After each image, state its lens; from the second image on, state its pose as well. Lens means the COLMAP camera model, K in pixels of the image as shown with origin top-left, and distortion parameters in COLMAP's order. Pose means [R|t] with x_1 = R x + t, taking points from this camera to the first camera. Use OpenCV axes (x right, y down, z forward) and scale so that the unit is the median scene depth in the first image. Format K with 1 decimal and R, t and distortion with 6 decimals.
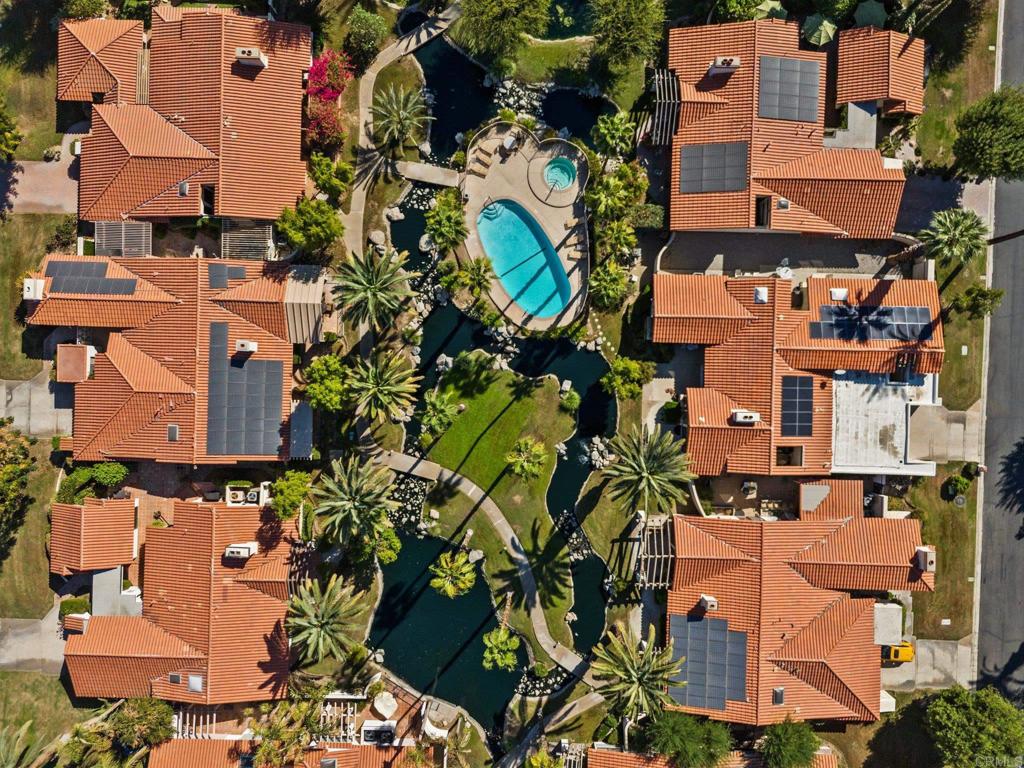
lens RADIAL K [[759.5, 0, 512.0], [0, 759.5, 384.0], [0, 0, 1]] dist [0.062438, -0.059579]
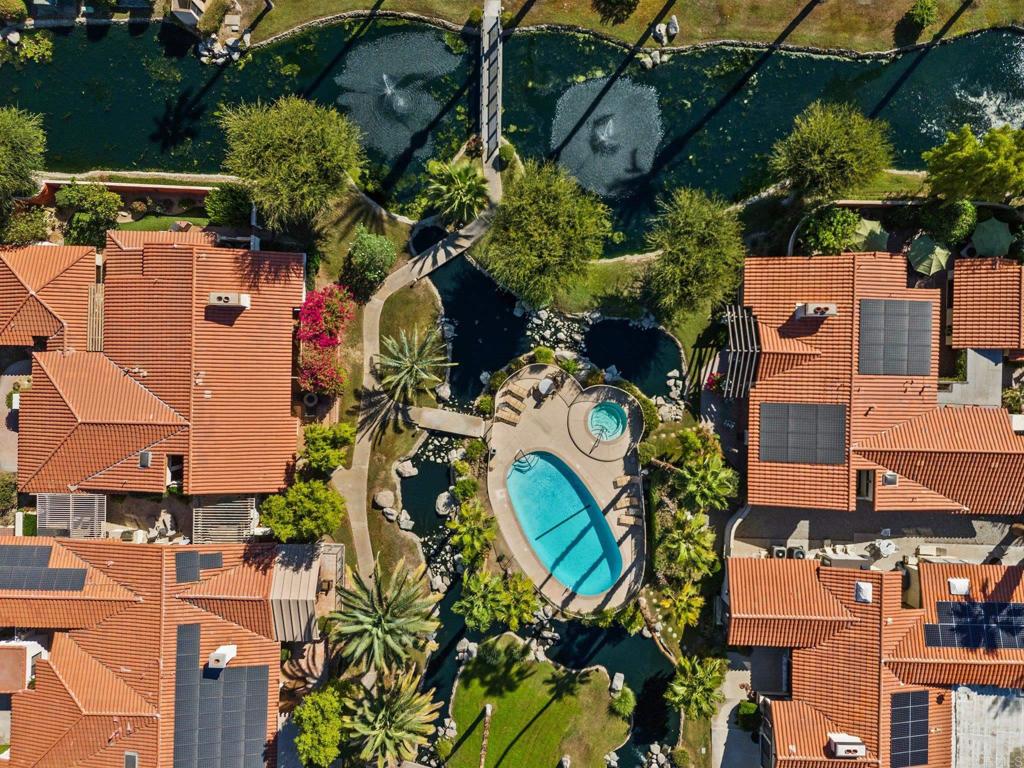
lens RADIAL K [[759.5, 0, 512.0], [0, 759.5, 384.0], [0, 0, 1]] dist [0.062438, -0.059579]
pose [[0.999986, -0.004755, 0.002248, -0.042471], [0.004750, 0.999987, 0.001948, -0.324413], [-0.002258, -0.001938, 0.999996, 0.187184]]
